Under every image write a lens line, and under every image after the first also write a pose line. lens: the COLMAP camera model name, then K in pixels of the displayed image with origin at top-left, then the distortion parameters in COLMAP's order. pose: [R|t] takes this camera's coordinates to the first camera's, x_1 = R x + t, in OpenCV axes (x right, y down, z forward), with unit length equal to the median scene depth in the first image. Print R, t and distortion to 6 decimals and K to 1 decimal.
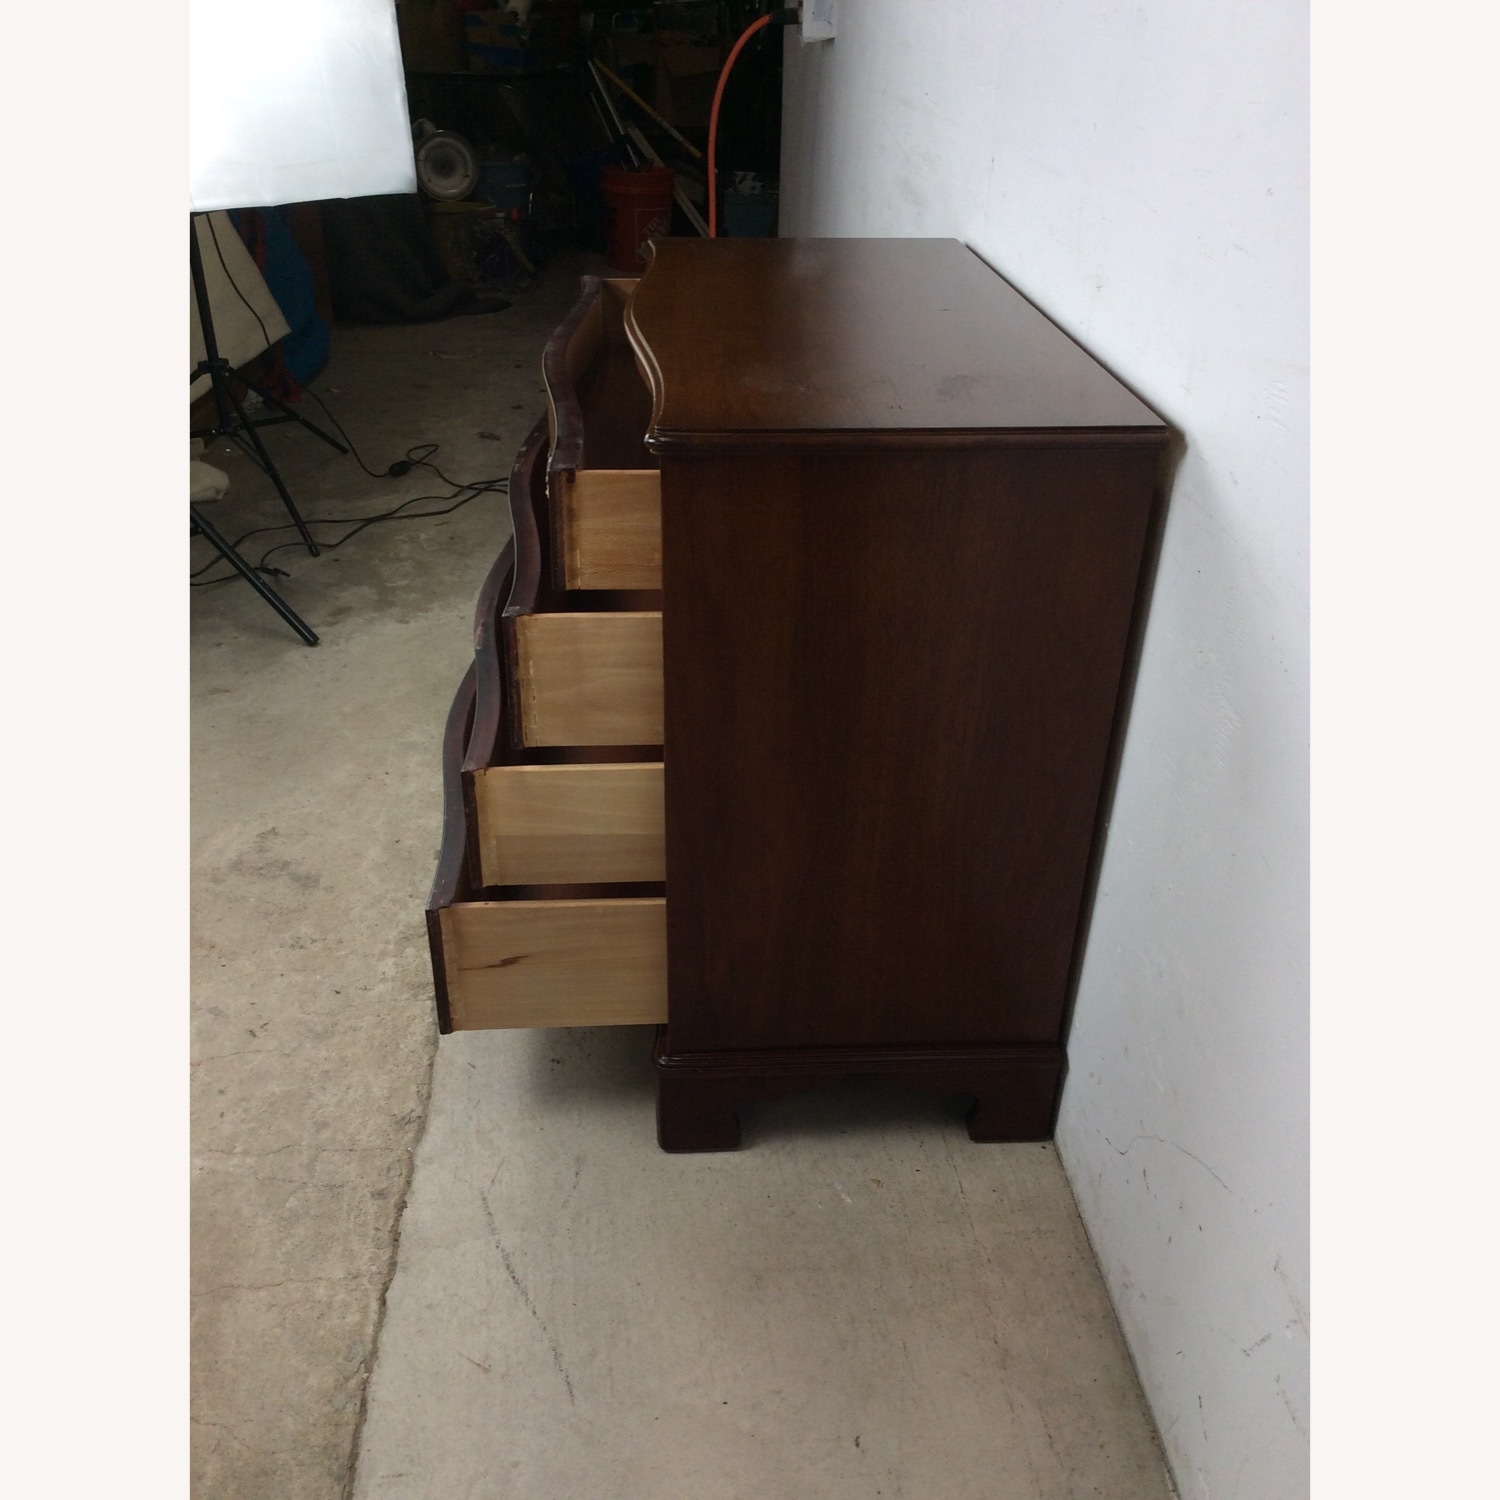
lens RADIAL K [[1333.0, 0, 750.0], [0, 1333.0, 750.0], [0, 0, 1]] dist [0.188243, -0.457630]
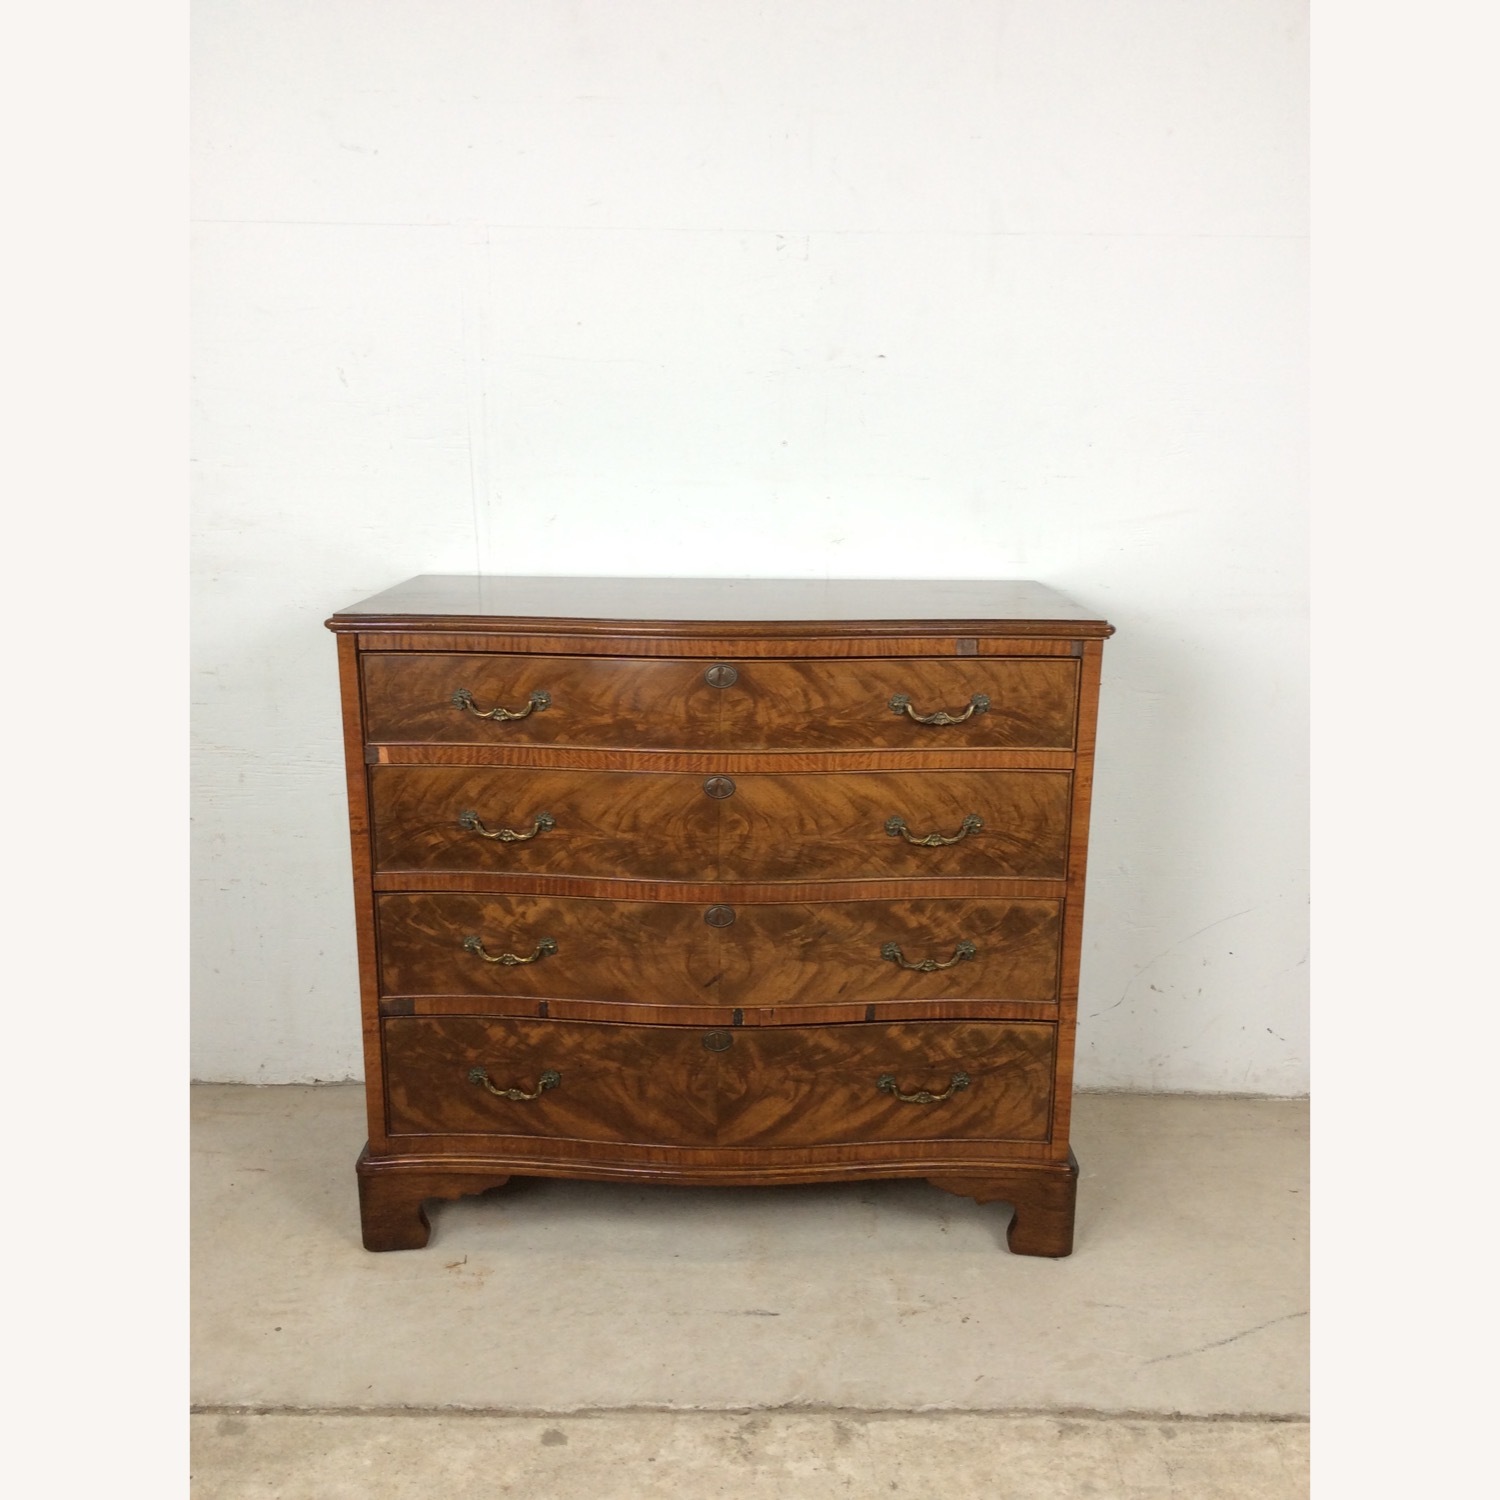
lens RADIAL K [[1367.3, 0, 683.6], [0, 1367.3, 757.1], [0, 0, 1]] dist [0.069524, -0.125526]
pose [[0.108647, -0.255947, 0.960566, -1.056293], [0.500897, 0.848748, 0.169497, -0.403649], [-0.858661, 0.462729, 0.220417, 0.781441]]
